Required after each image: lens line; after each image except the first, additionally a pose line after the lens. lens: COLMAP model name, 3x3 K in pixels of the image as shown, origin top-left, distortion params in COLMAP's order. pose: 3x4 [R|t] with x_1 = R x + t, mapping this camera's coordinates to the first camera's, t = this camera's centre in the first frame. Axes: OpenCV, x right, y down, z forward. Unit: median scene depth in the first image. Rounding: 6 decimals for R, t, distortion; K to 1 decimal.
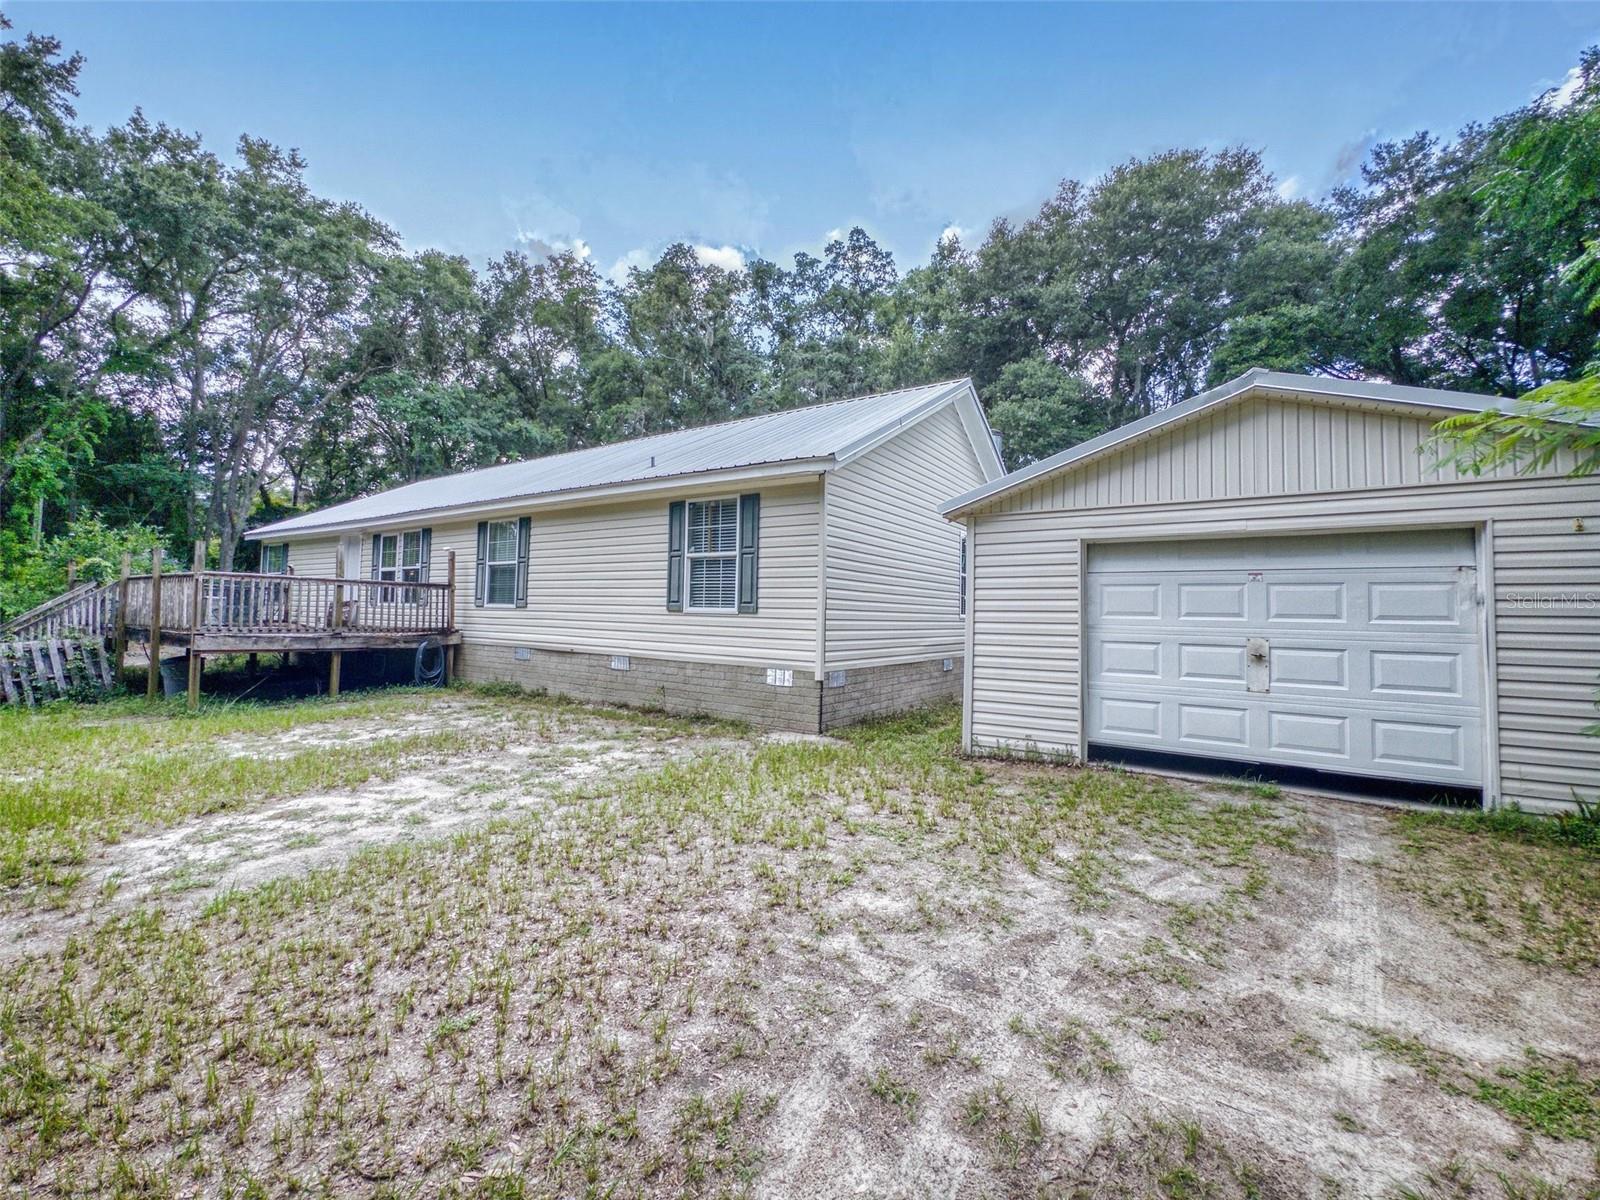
lens RADIAL K [[644.7, 0, 797.4], [0, 644.7, 581.0], [0, 0, 1]] dist [-0.000561, 0.000669]
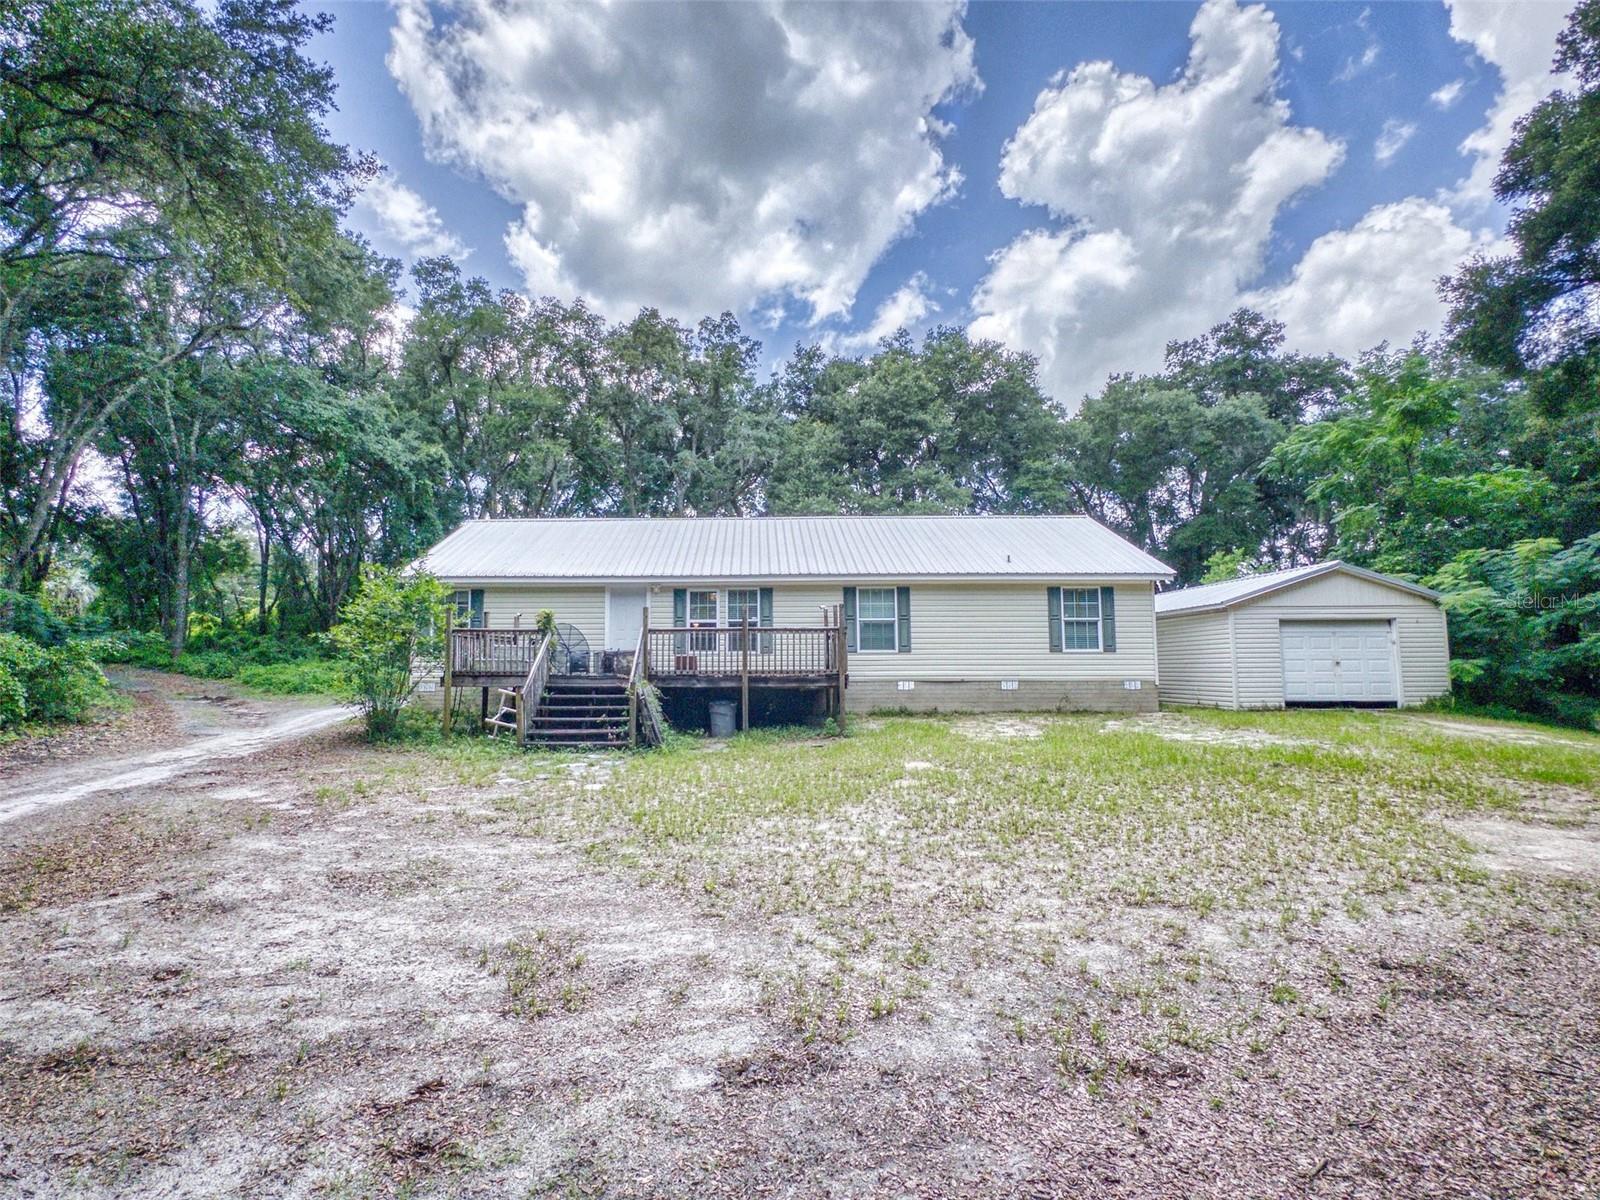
lens RADIAL K [[638.9, 0, 758.2], [0, 638.9, 614.2], [0, 0, 1]] dist [0.000632, 0.000029]
pose [[0.842729, 0.027595, 0.537631, -1.900500], [-0.006112, 0.999111, -0.041700, 0.025229], [-0.538304, 0.031855, 0.842148, 0.007596]]
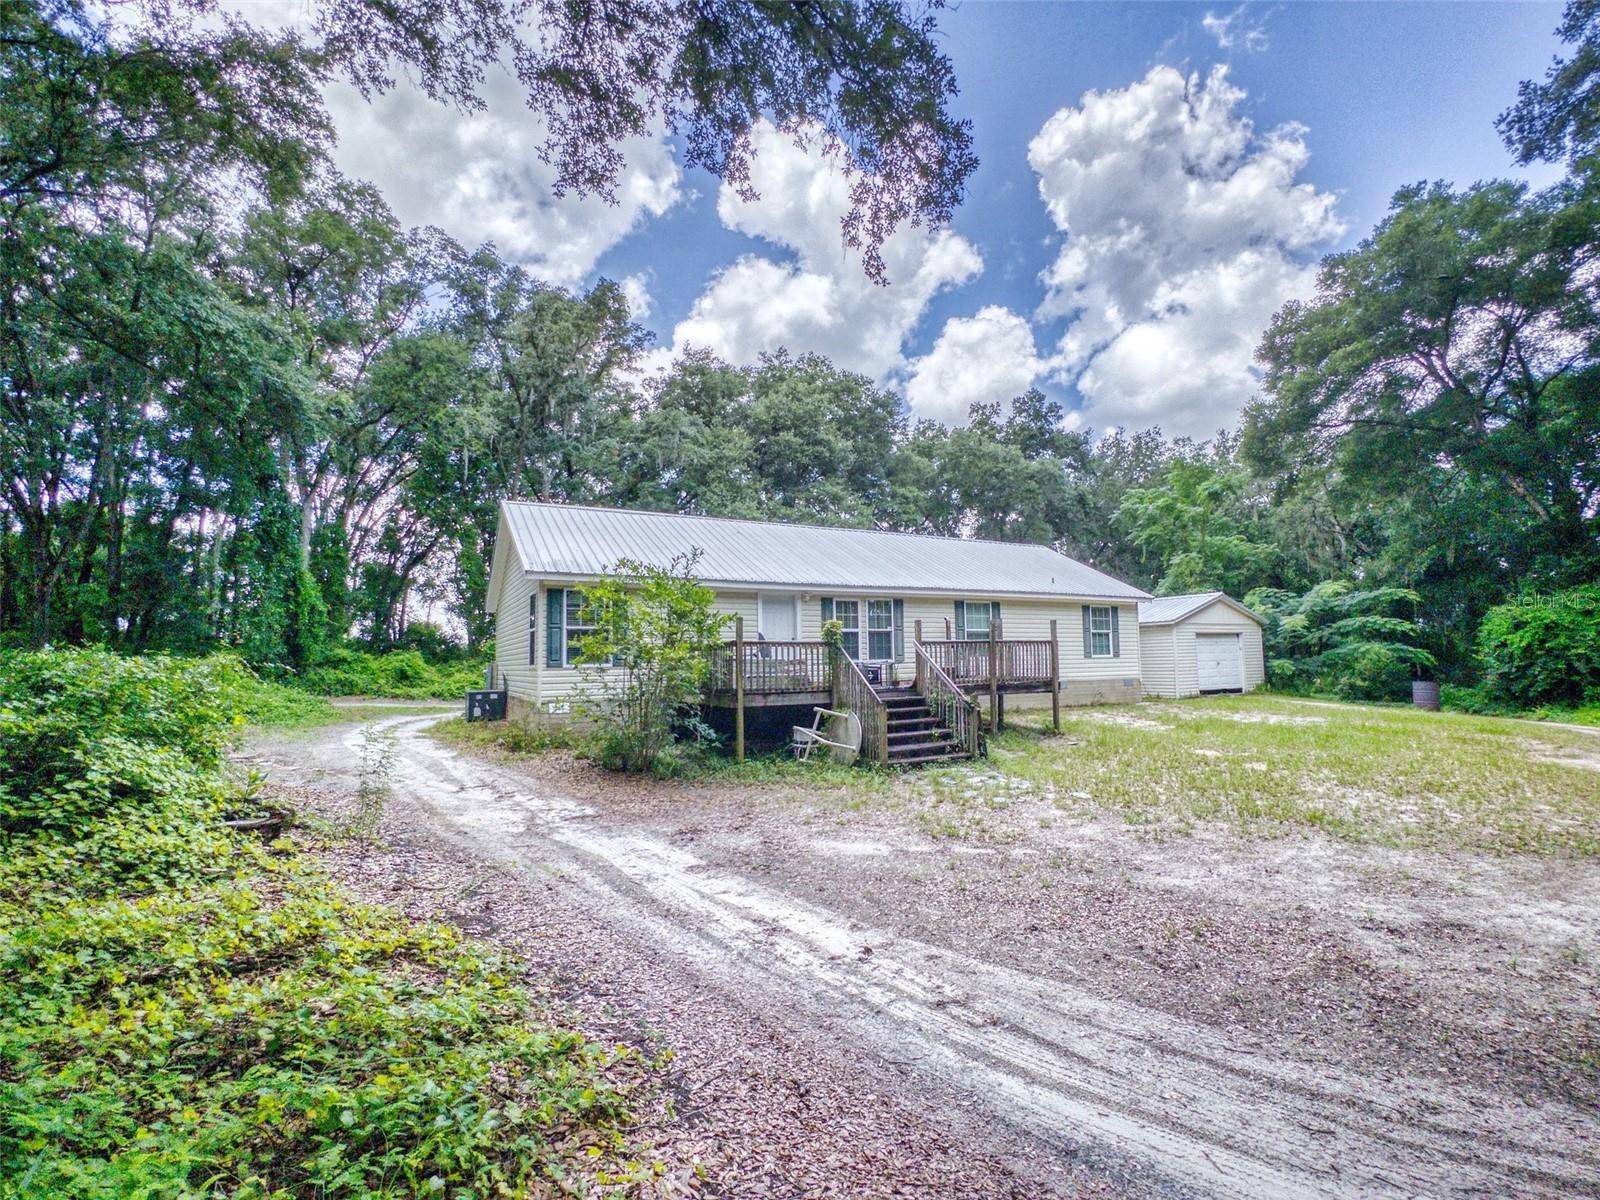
lens RADIAL K [[660.3, 0, 768.1], [0, 660.3, 603.8], [0, 0, 1]] dist [0.000802, 0.000062]
pose [[0.505375, 0.051090, 0.861386, -2.819399], [-0.008606, 0.998494, -0.054173, -0.001752], [-0.862857, 0.019964, 0.505053, 0.871077]]
